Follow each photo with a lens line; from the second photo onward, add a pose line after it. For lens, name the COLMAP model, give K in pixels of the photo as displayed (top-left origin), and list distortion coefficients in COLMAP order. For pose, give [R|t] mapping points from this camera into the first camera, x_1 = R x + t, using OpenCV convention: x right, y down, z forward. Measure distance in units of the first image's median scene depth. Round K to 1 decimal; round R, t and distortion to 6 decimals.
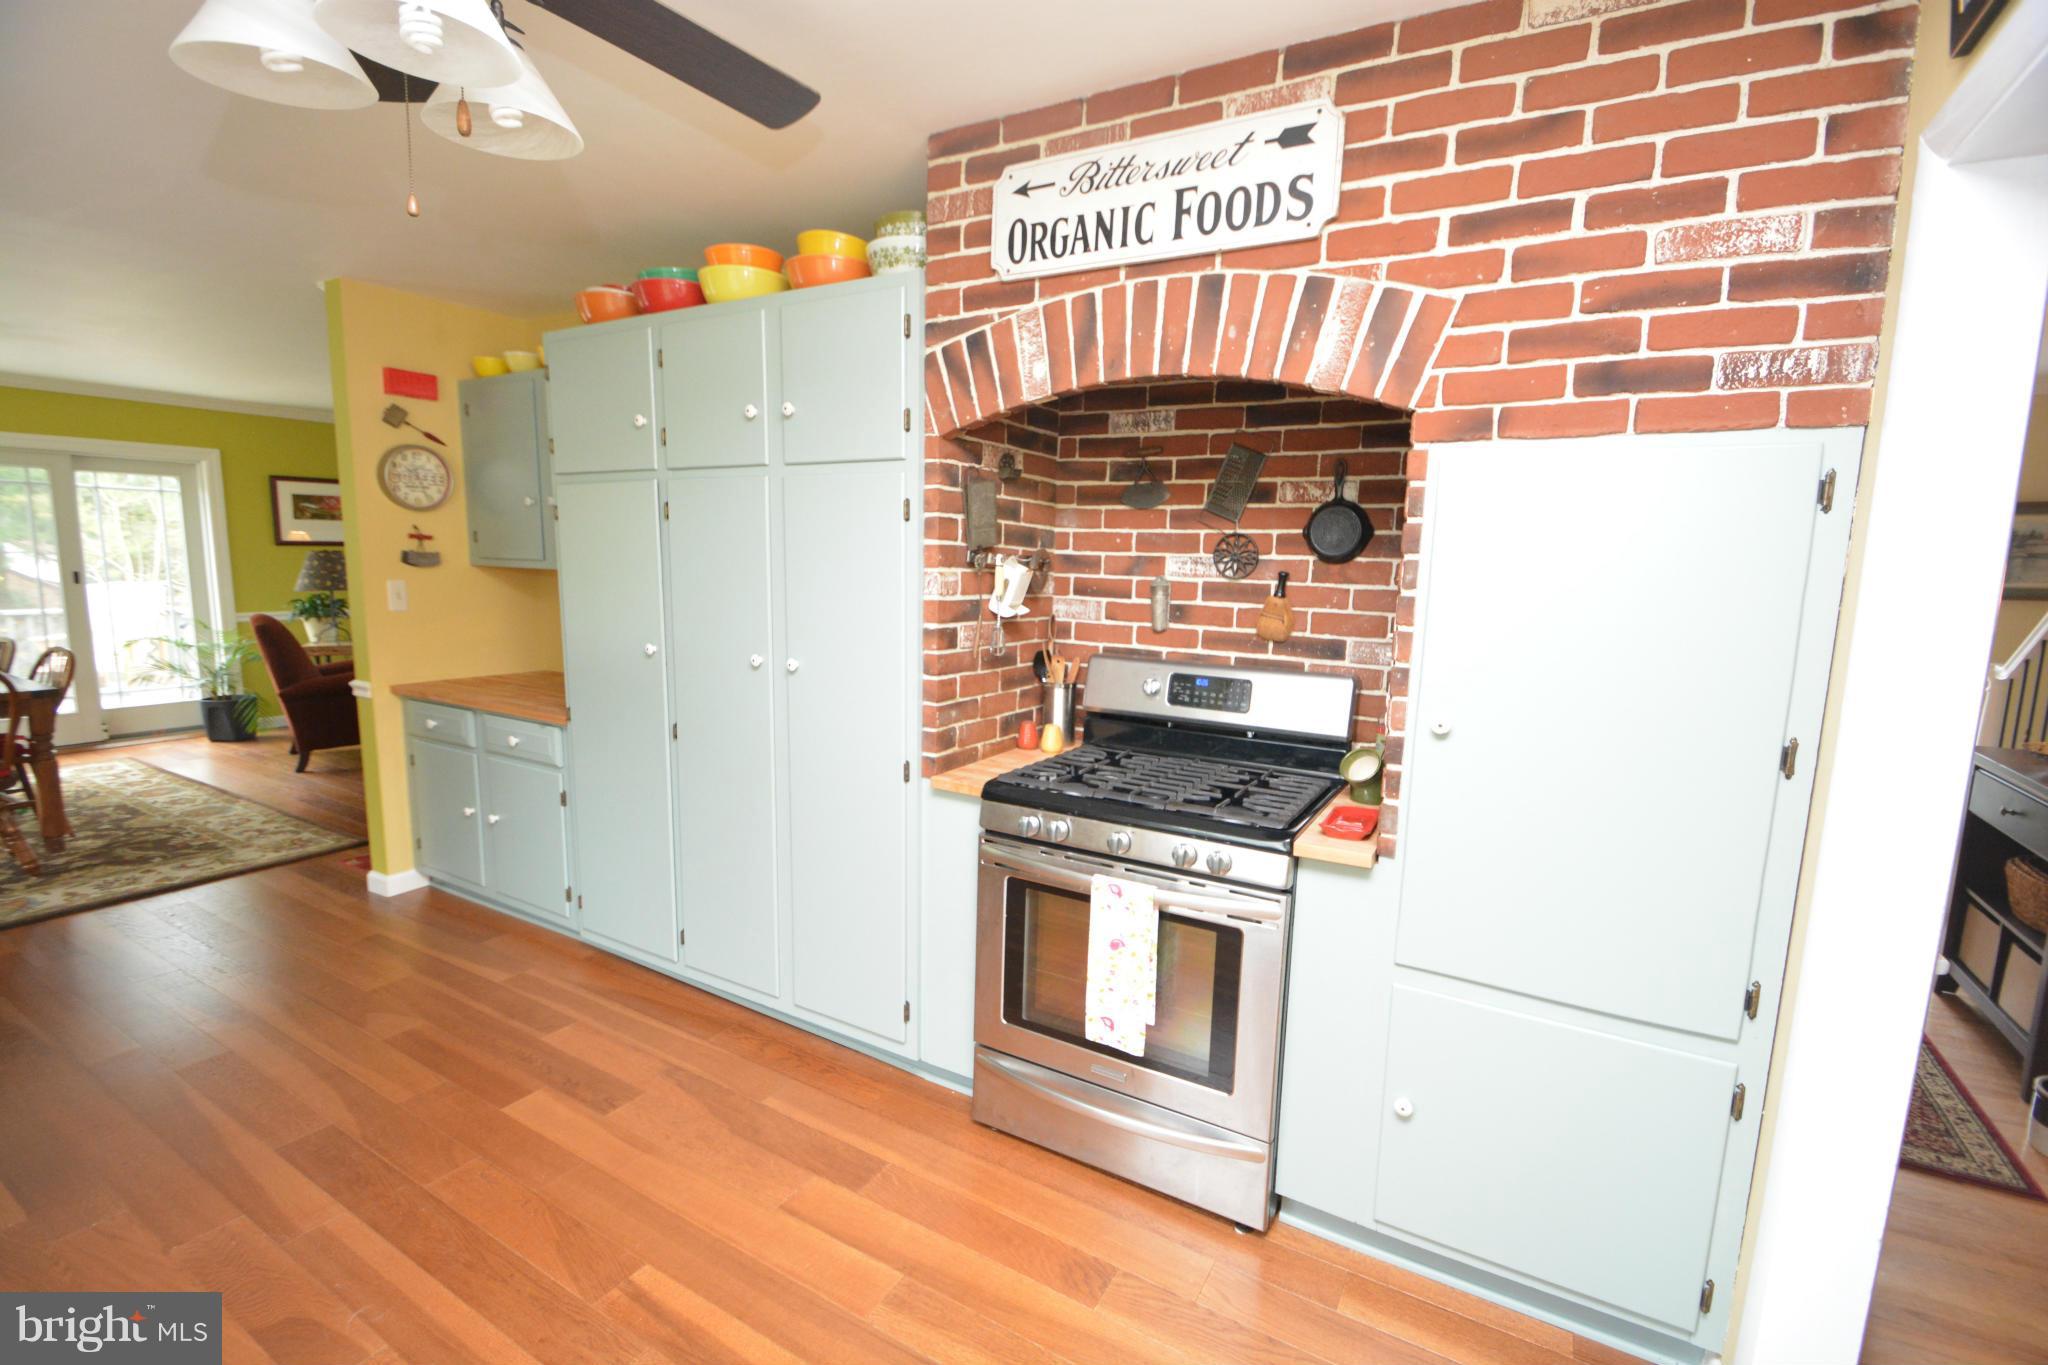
lens RADIAL K [[902.7, 0, 1024.1], [0, 902.7, 689.9], [0, 0, 1]] dist [-0.001904, -0.000782]
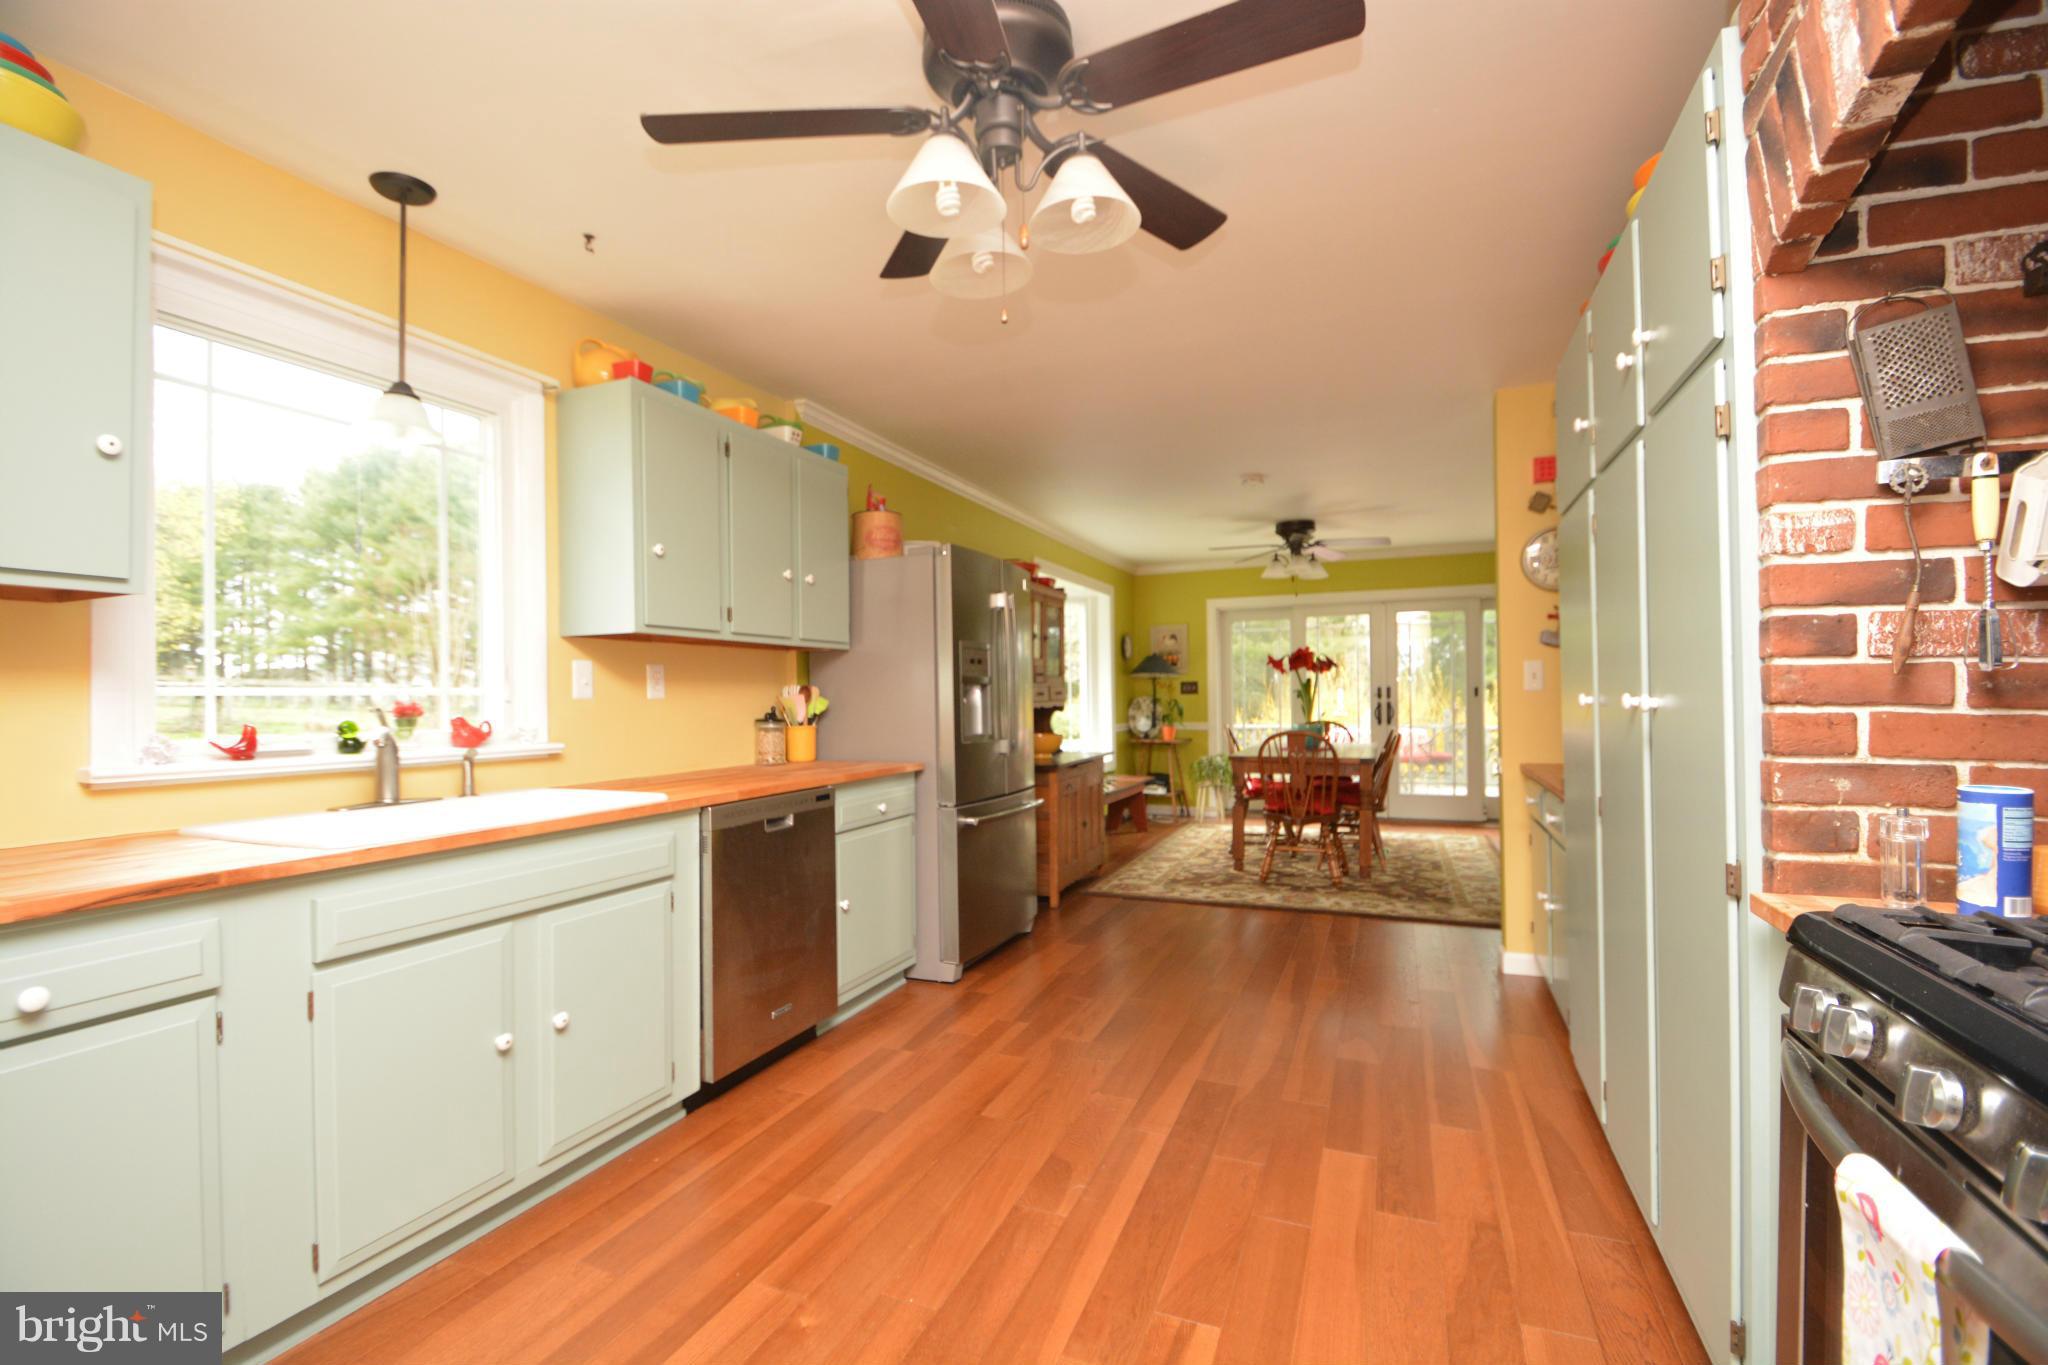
lens RADIAL K [[900.3, 0, 1018.4], [0, 900.3, 689.4], [0, 0, 1]] dist [0.002769, -0.000665]
pose [[0.130030, -0.031459, -0.991011, 0.367659], [-0.134625, 0.989680, -0.049081, 0.060605], [0.982328, 0.139797, 0.124453, 0.474335]]
